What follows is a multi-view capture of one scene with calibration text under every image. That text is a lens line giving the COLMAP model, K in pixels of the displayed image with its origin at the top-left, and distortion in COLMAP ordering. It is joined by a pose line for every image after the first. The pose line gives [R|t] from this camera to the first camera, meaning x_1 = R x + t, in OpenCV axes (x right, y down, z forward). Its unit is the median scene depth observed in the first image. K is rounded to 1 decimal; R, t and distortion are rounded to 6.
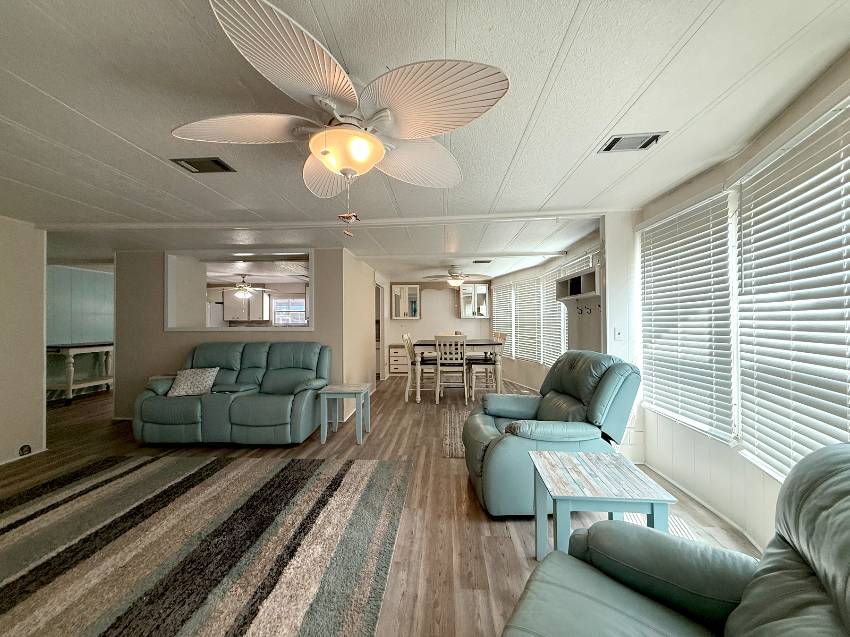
lens RADIAL K [[344.2, 0, 425.0], [0, 344.2, 318.5], [0, 0, 1]] dist [-0.001664, -0.000252]
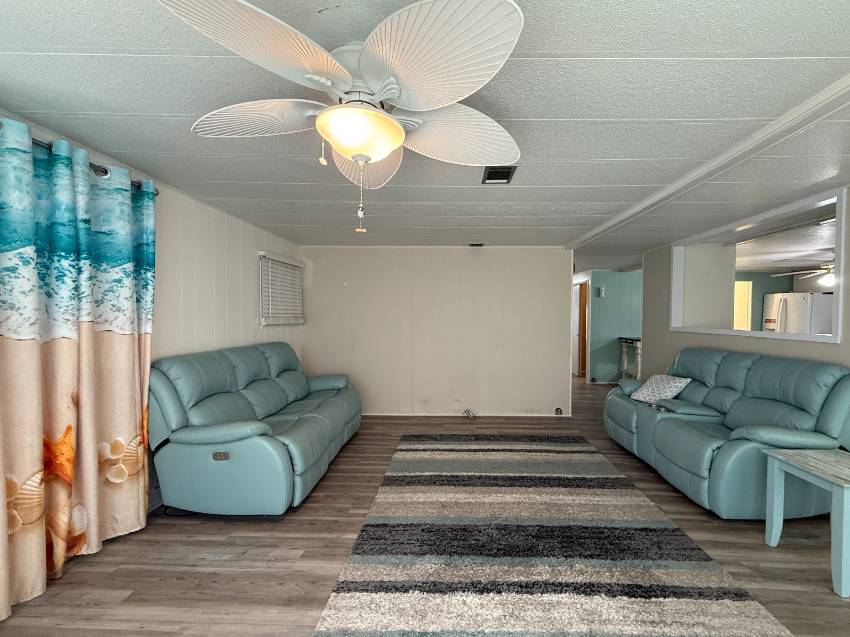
lens RADIAL K [[366.4, 0, 442.4], [0, 366.4, 327.2], [0, 0, 1]] dist [-0.000347, 0.000126]
pose [[0.025947, 0.038652, -0.998916, 0.330337], [0.003115, 0.999244, 0.038745, -0.019017], [0.999658, -0.004117, 0.025807, 0.548878]]
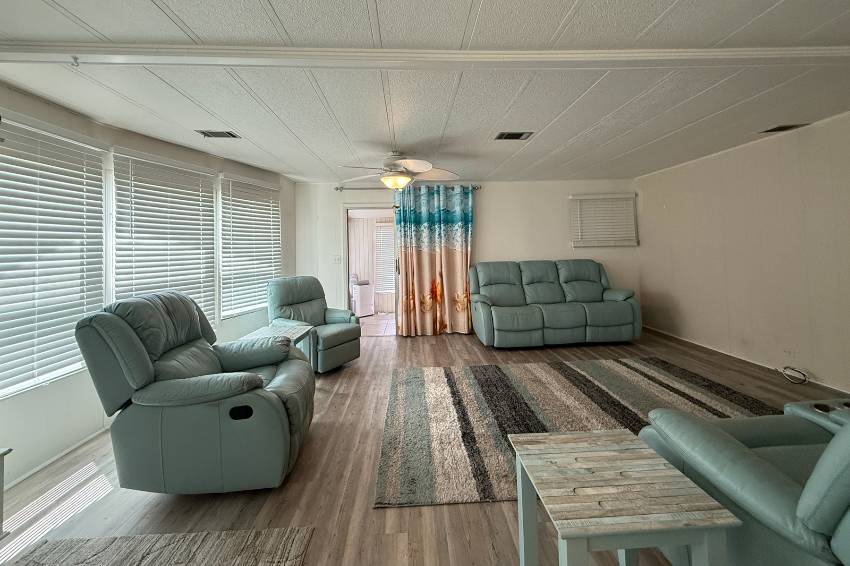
lens RADIAL K [[341.7, 0, 426.1], [0, 341.7, 248.6], [0, 0, 1]] dist [-0.000771, -0.000032]
pose [[-0.993538, 0.036145, -0.107592, -0.076572], [0.037234, 0.999274, -0.008123, 0.017132], [0.107221, -0.012076, -0.994162, 1.610974]]
